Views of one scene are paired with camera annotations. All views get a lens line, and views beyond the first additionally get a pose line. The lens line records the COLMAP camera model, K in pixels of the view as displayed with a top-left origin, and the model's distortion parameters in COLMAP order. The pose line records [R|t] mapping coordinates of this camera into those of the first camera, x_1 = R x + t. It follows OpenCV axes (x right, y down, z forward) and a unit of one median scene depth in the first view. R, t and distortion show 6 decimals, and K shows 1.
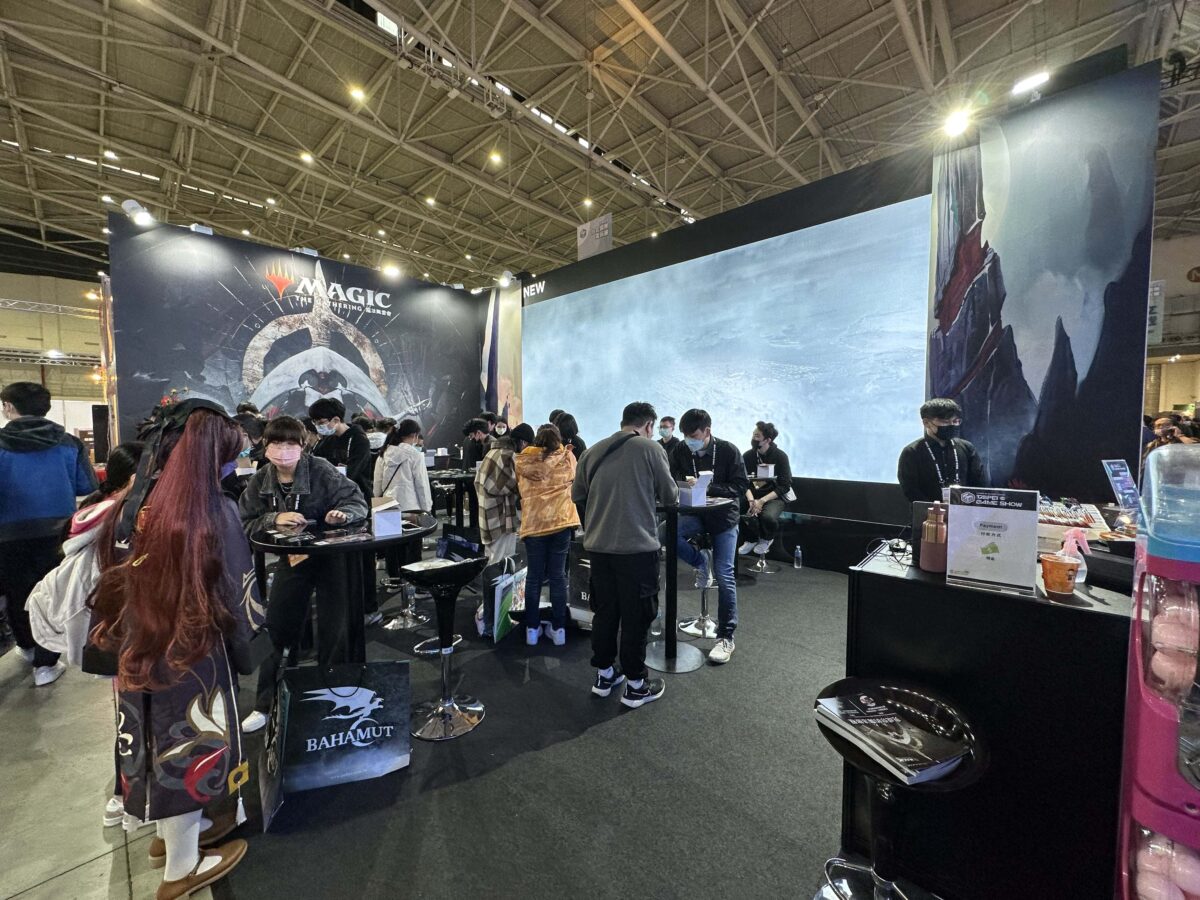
lens RADIAL K [[477.1, 0, 577.0], [0, 477.1, 445.4], [0, 0, 1]] dist [0.000865, 0.000059]
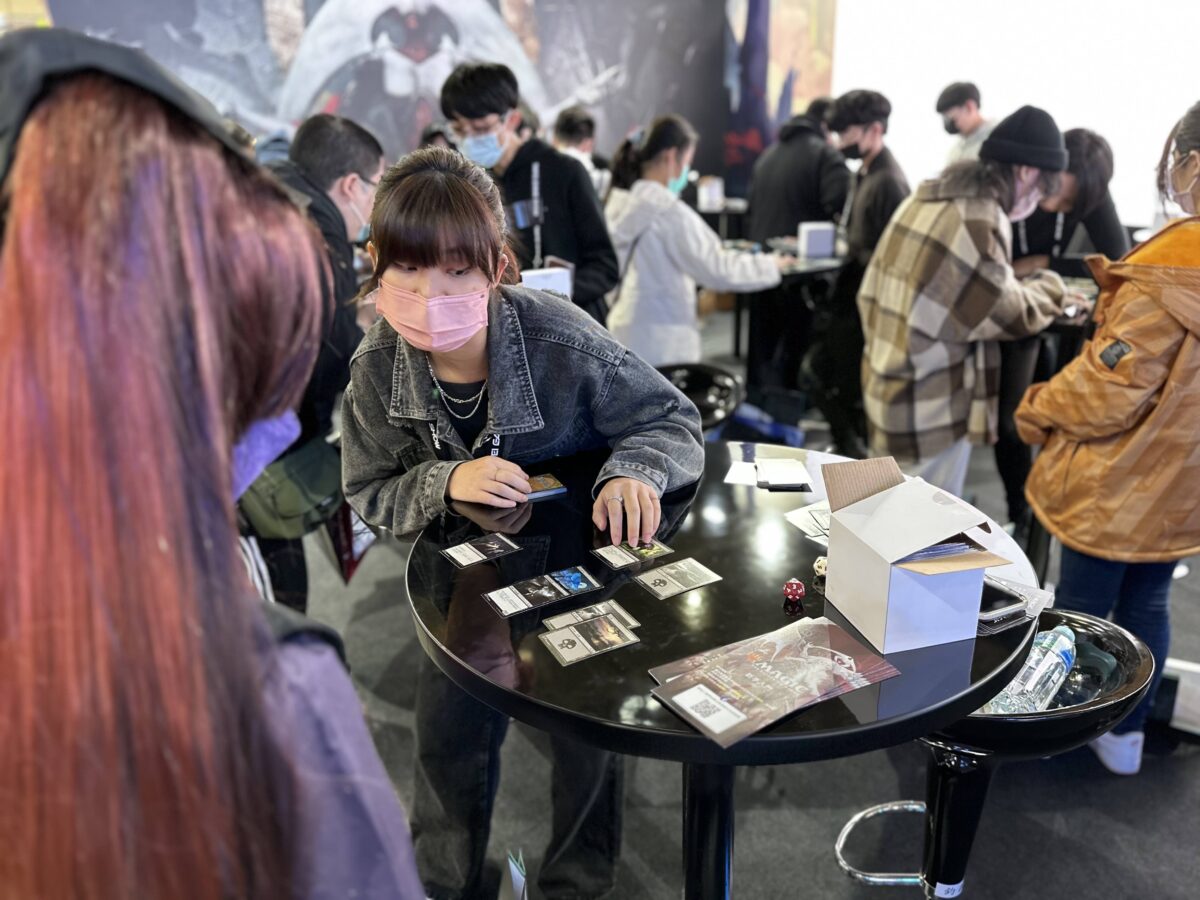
lens RADIAL K [[812.6, 0, 600.0], [0, 812.6, 450.0], [0, 0, 1]] dist [0.003938, 0.002088]
pose [[0.966562, 0.071675, -0.246214, -0.124667], [0.015550, 0.941995, 0.335266, -0.012448], [0.255962, -0.327884, 0.909382, 0.173629]]
